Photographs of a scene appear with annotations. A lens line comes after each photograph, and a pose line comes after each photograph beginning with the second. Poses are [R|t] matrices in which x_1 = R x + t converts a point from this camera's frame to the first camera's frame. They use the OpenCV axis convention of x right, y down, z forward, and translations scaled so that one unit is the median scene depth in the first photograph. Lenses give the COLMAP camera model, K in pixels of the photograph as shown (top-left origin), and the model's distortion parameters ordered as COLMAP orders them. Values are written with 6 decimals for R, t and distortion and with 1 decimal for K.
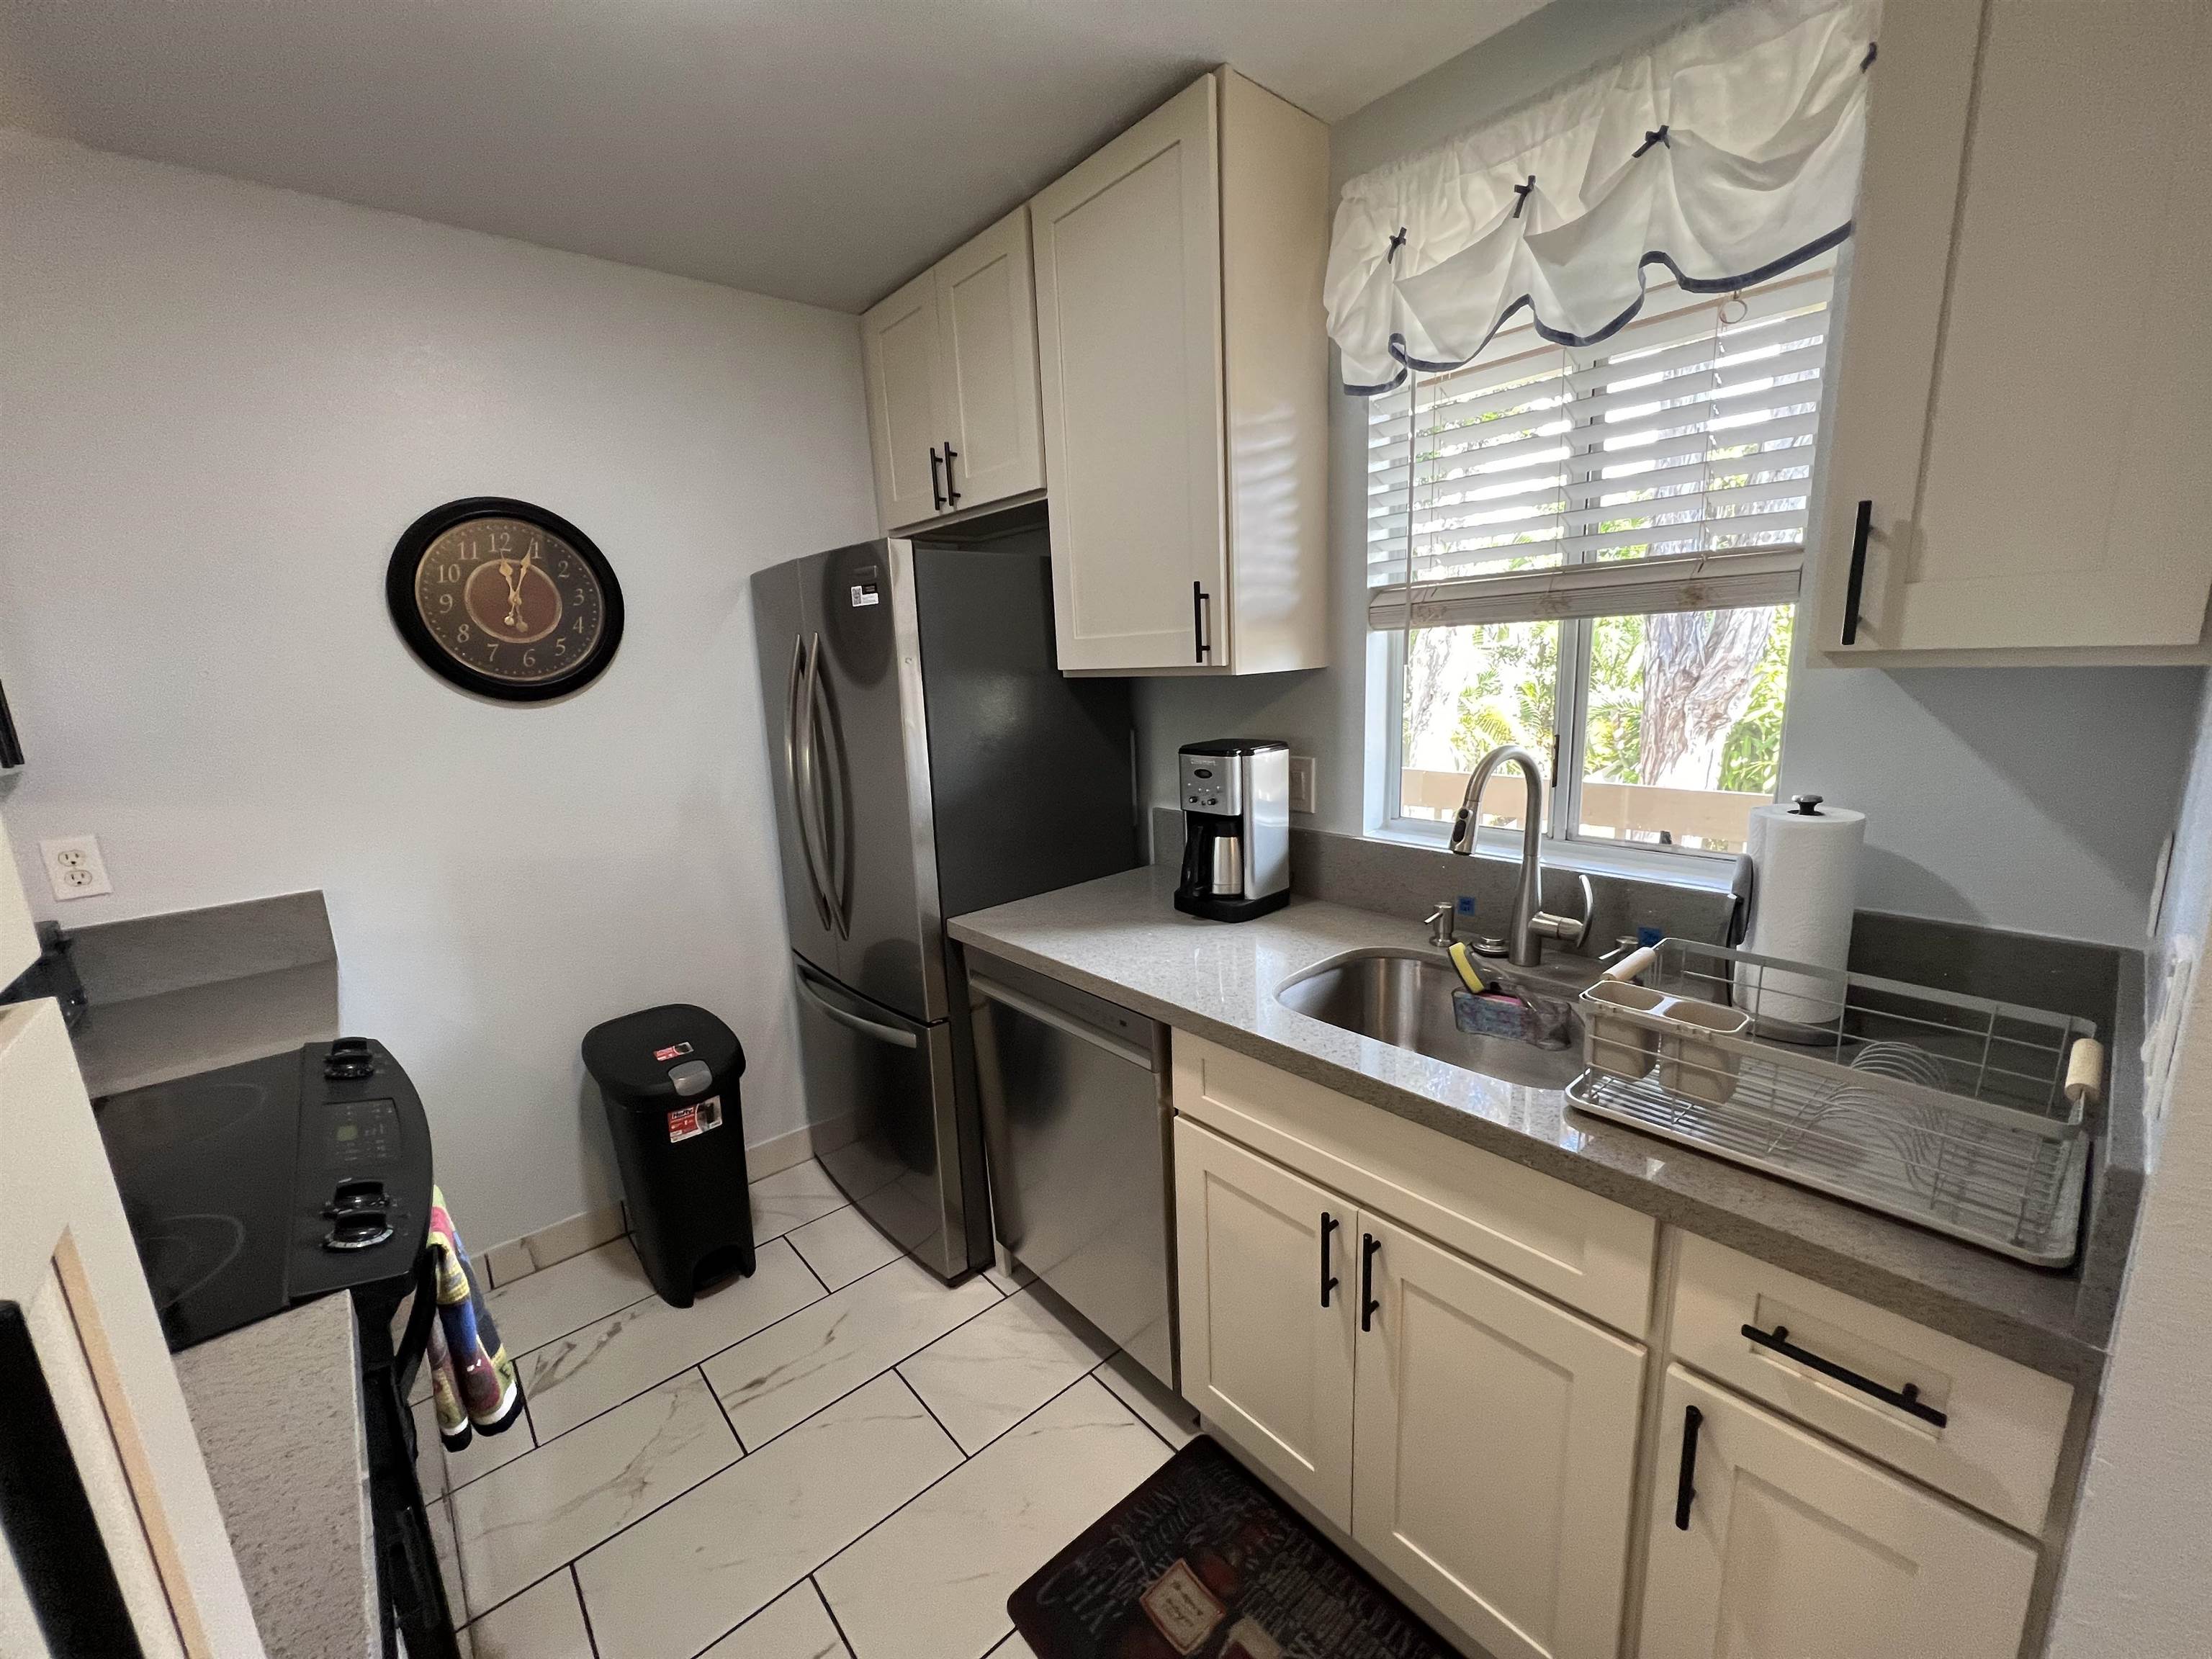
lens RADIAL K [[879.3, 0, 1101.5], [0, 879.3, 834.9], [0, 0, 1]] dist [-0.002931, 0.001336]
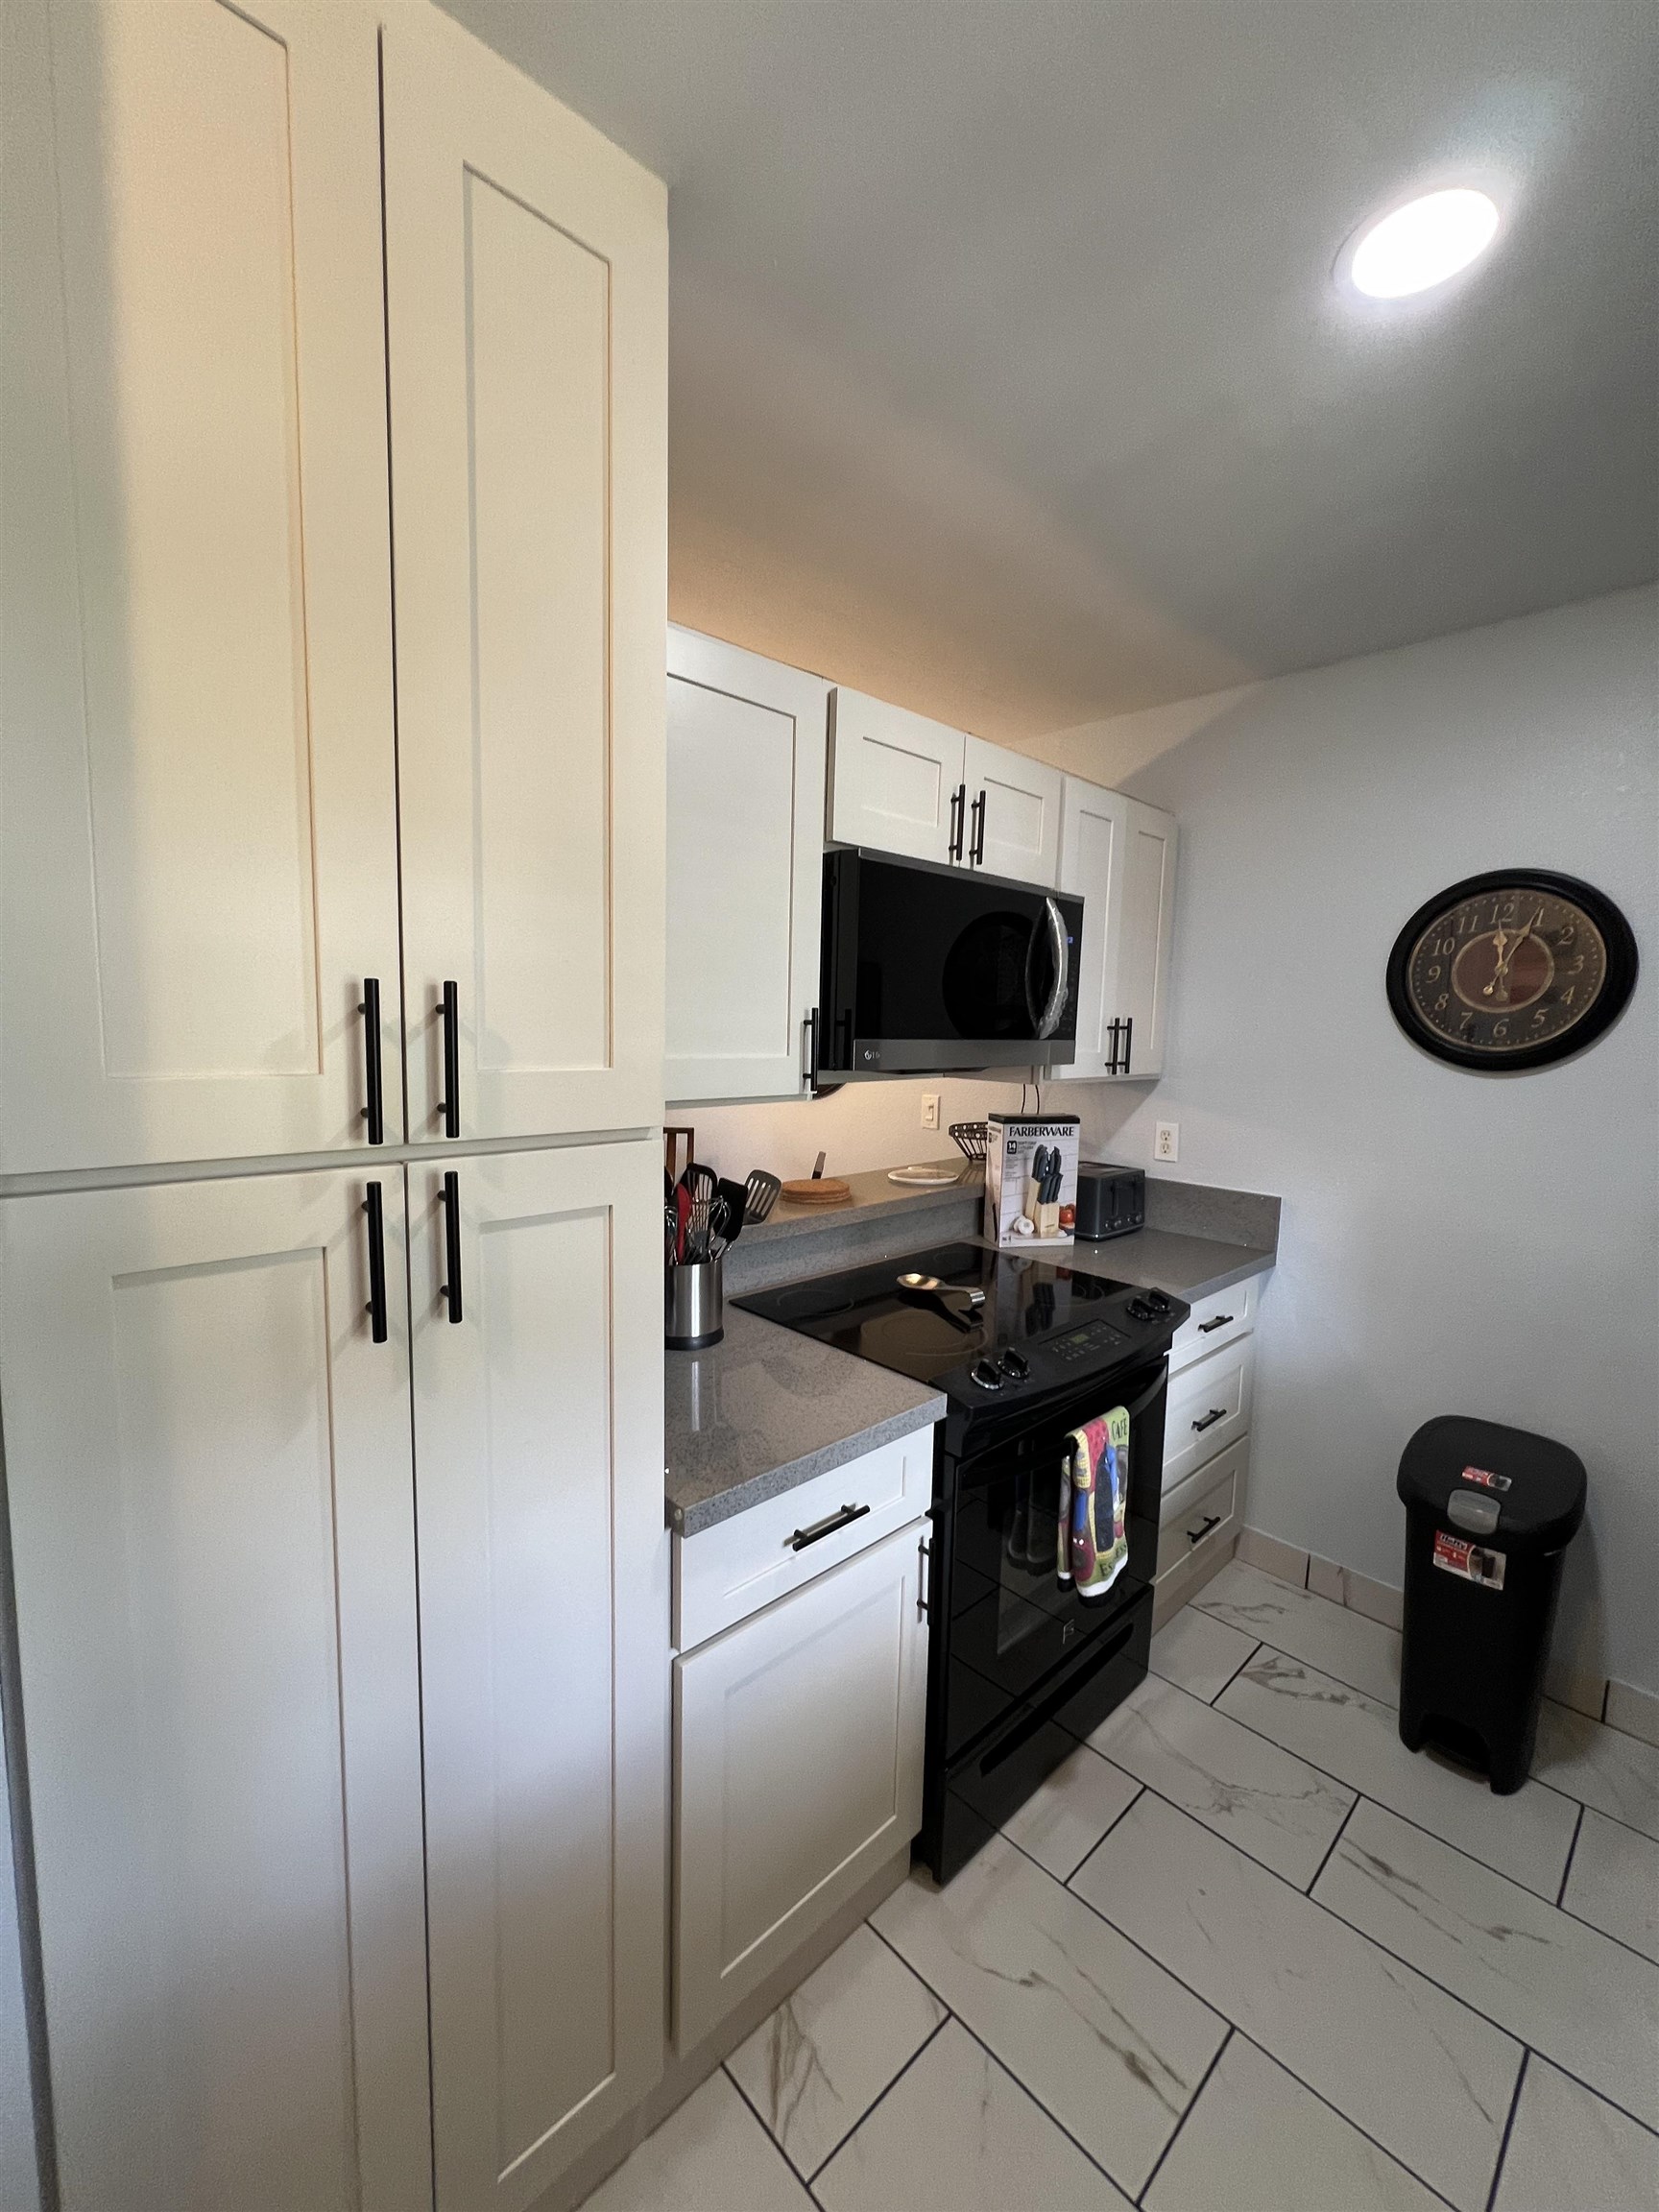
lens RADIAL K [[879.3, 0, 824.0], [0, 879.3, 1103.4], [0, 0, 1]] dist [-0.002931, 0.001336]
pose [[0.036880, 0.141454, -0.989258, 0.307501], [-0.225833, 0.965502, 0.129638, -0.079444], [0.973468, 0.218626, 0.067552, 0.226717]]
